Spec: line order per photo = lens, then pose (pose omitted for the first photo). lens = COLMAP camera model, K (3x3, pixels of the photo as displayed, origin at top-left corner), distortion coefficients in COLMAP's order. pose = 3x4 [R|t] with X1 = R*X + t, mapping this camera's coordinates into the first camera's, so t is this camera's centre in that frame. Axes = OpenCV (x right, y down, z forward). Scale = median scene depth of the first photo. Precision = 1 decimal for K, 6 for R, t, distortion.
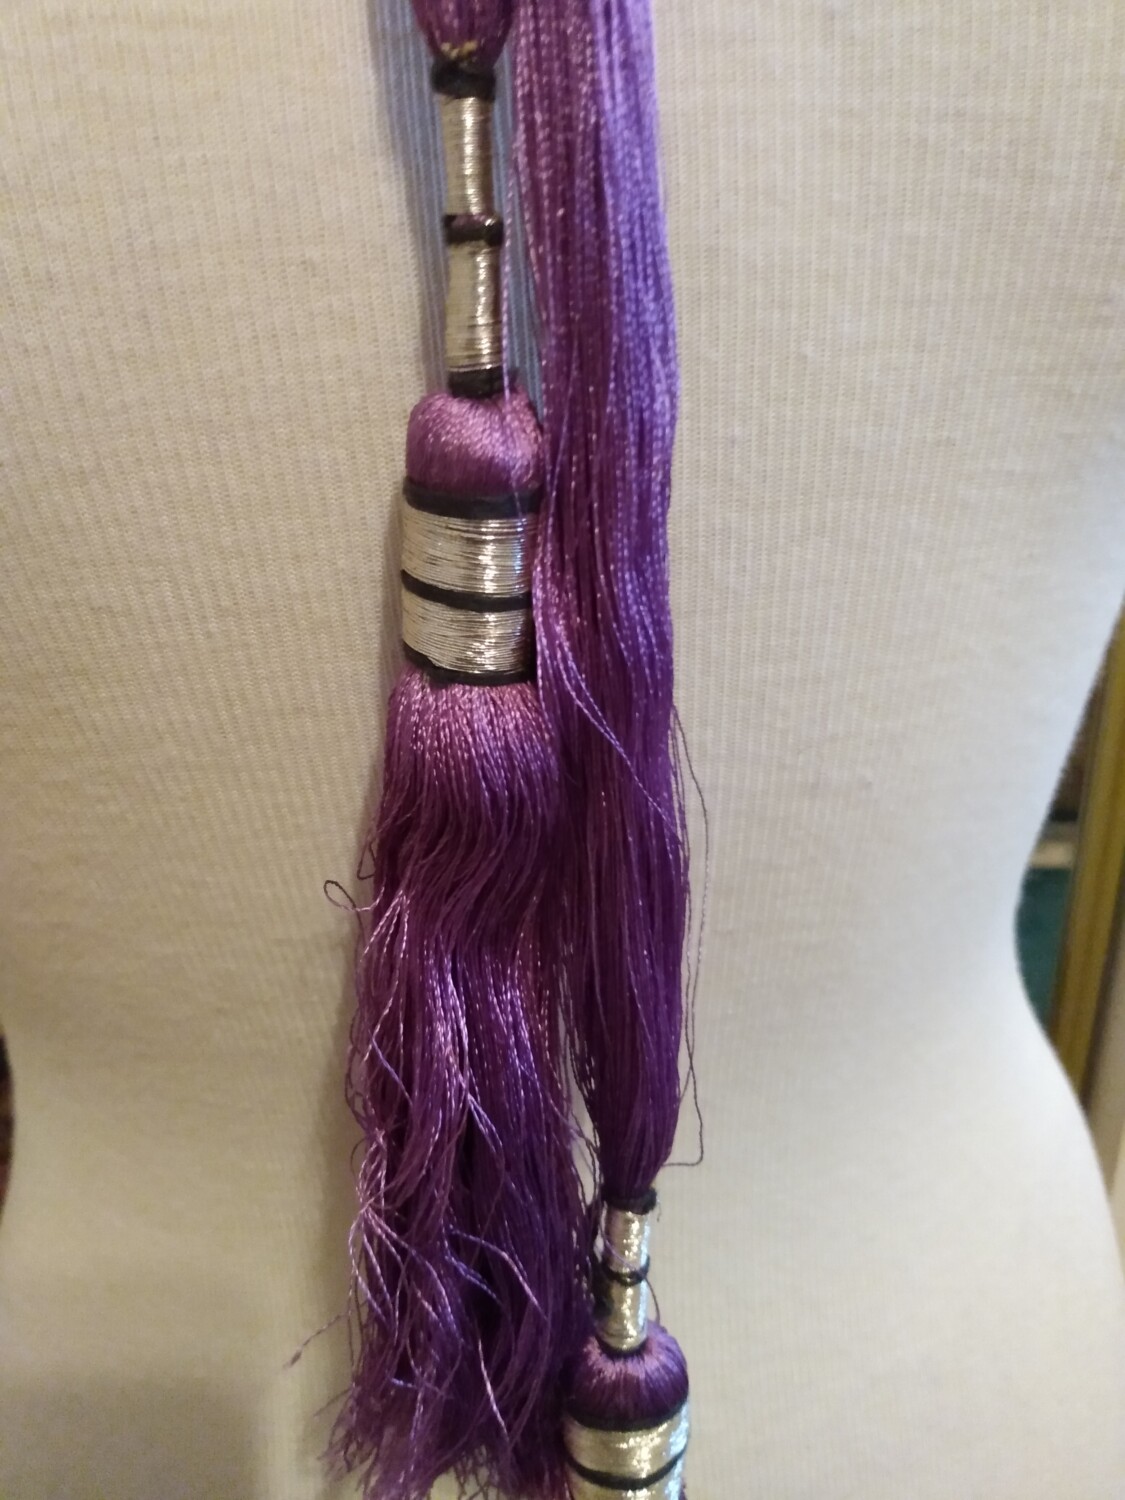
lens RADIAL K [[1144.5, 0, 538.5], [0, 1144.5, 752.0], [0, 0, 1]] dist [-0.003902, -0.005314]
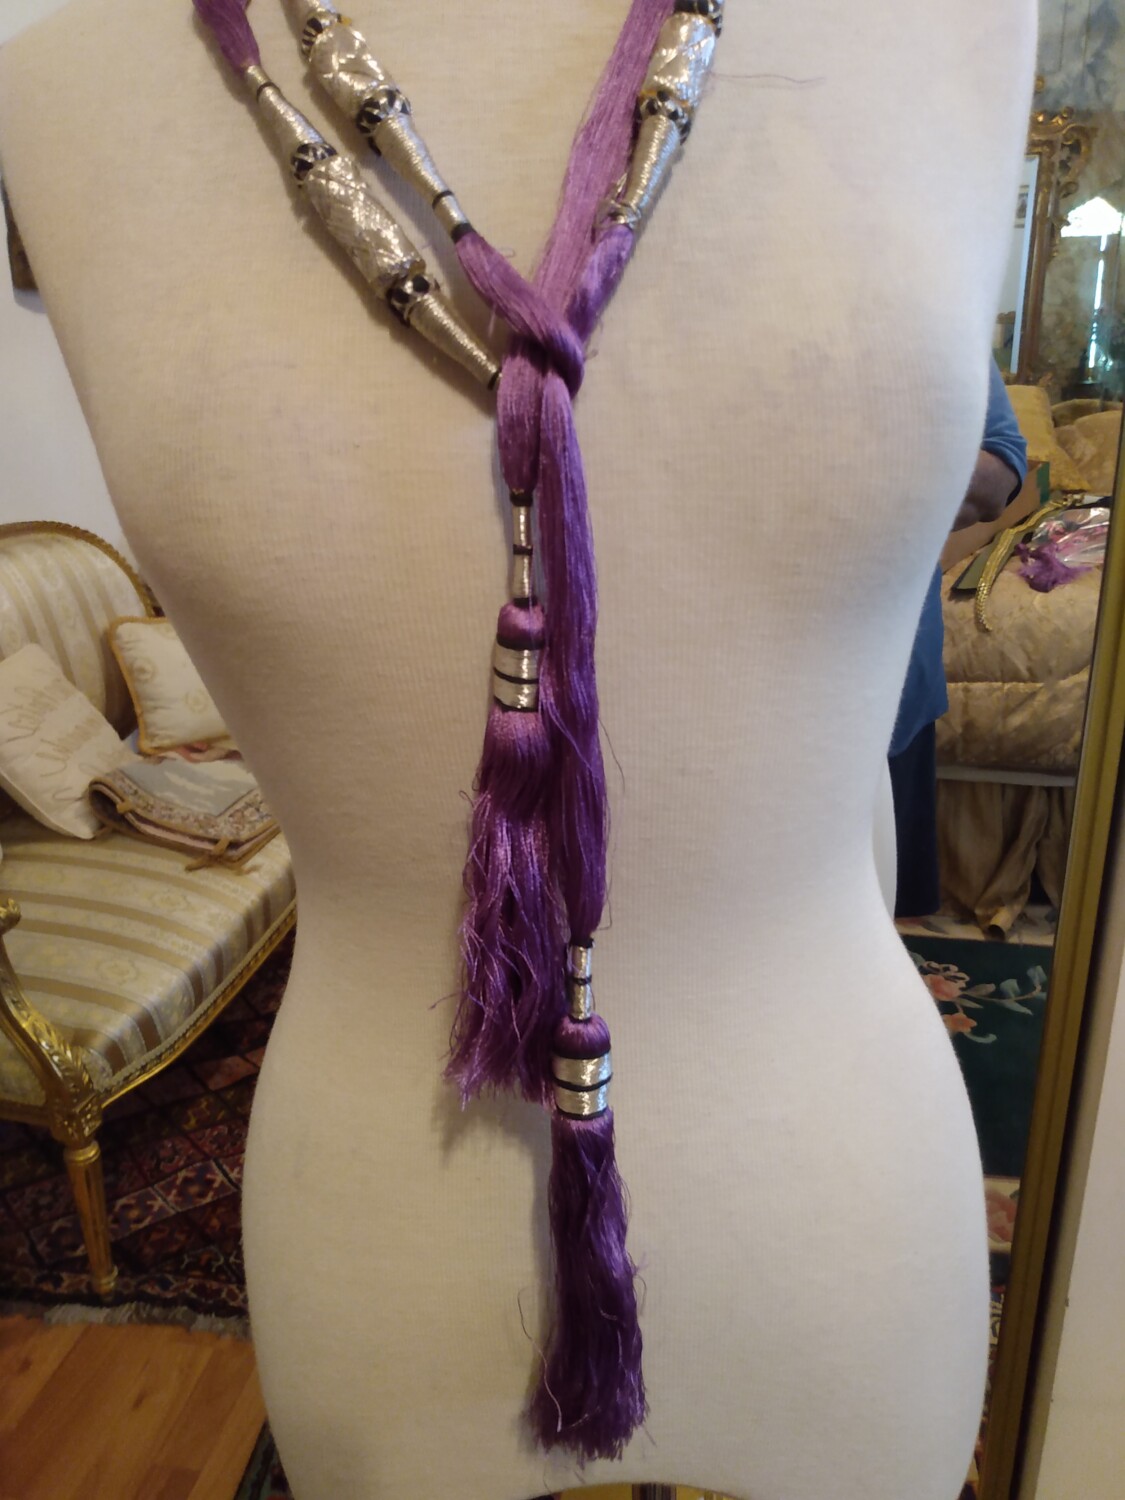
lens RADIAL K [[1148.6, 0, 562.5], [0, 1148.6, 750.0], [0, 0, 1]] dist [-0.014923, -0.006765]
pose [[0.986515, 0.057497, -0.153240, 0.422234], [-0.066712, 0.996217, -0.055682, 0.157071], [0.149459, 0.065154, 0.986619, -1.470089]]
